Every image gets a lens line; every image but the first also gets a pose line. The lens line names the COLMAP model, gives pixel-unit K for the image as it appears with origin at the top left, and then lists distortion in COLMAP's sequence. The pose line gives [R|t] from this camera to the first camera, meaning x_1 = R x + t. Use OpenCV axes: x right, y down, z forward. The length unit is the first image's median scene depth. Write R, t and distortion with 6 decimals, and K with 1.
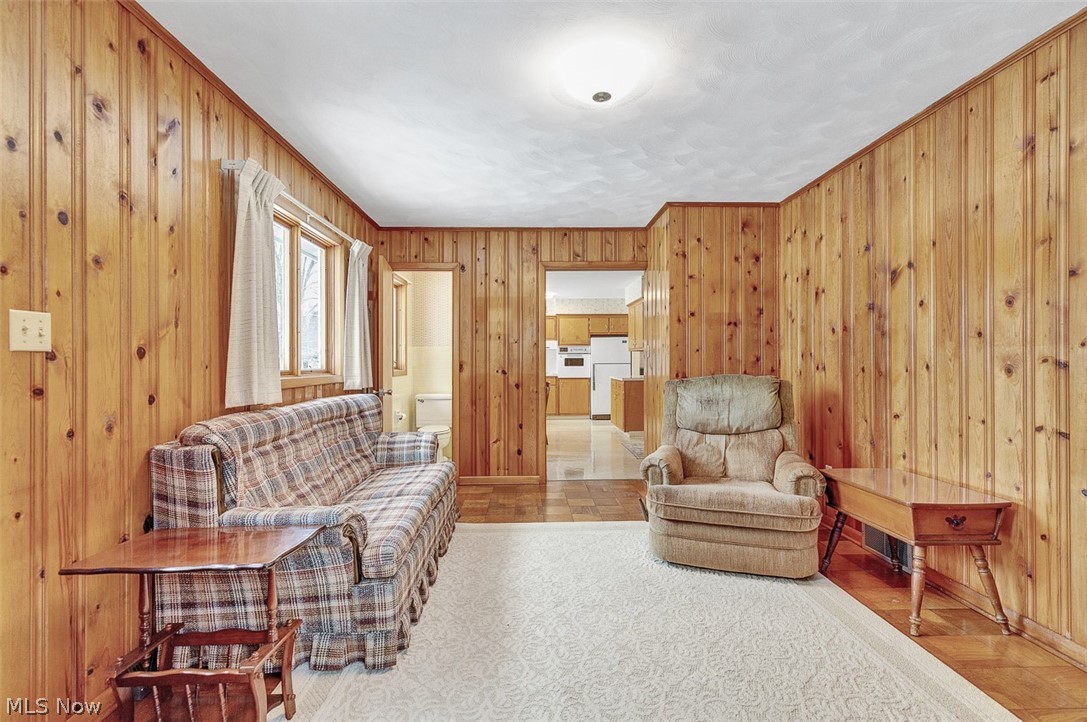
lens RADIAL K [[492.4, 0, 544.3], [0, 492.4, 357.4], [0, 0, 1]] dist [0.003995, 0.000163]
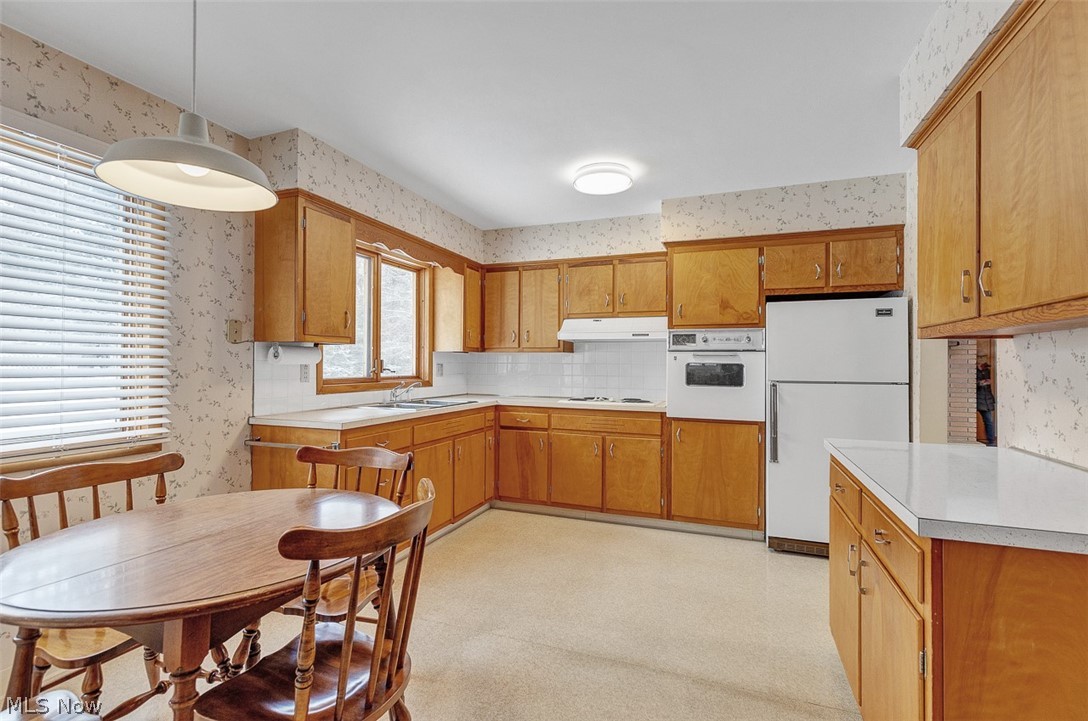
lens RADIAL K [[492.8, 0, 546.1], [0, 492.8, 361.3], [0, 0, 1]] dist [0.003995, 0.000163]
pose [[0.928240, 0.004539, -0.371954, 0.080219], [-0.008808, 0.999913, -0.009780, 0.004315], [0.371878, 0.012354, 0.928199, 0.628811]]
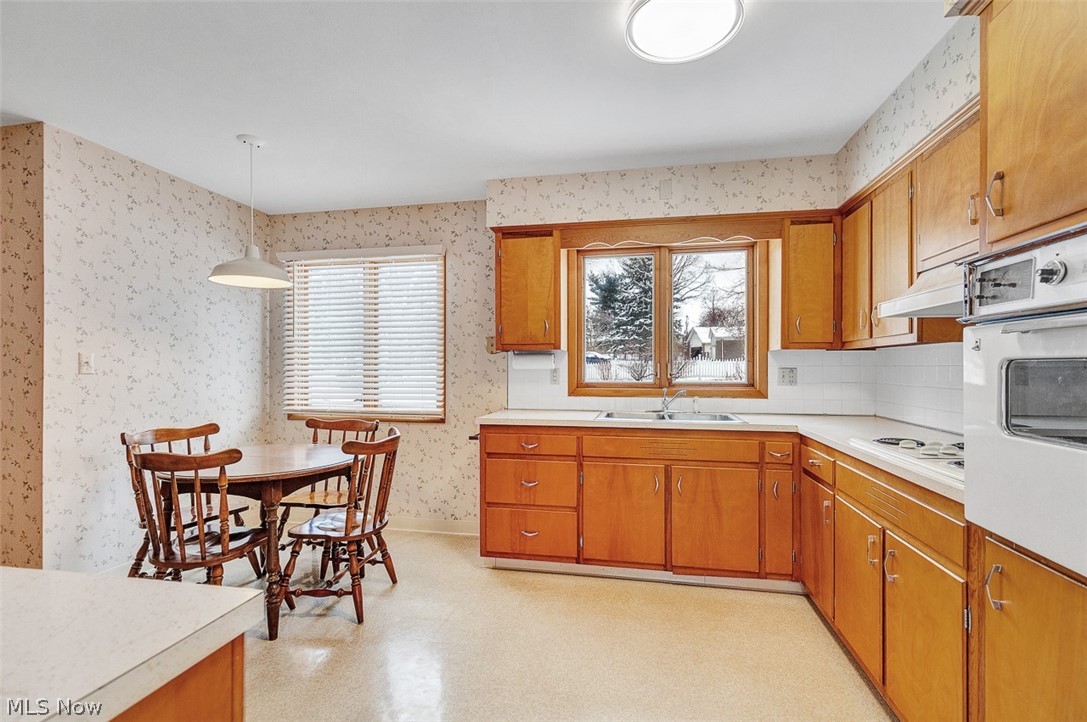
lens RADIAL K [[492.4, 0, 547.1], [0, 492.4, 365.3], [0, 0, 1]] dist [0.003995, 0.000163]
pose [[-0.207983, -0.004817, -0.978121, 0.169186], [-0.004971, 0.999980, -0.003868, 0.003539], [0.978120, 0.004058, -0.208003, 0.918105]]
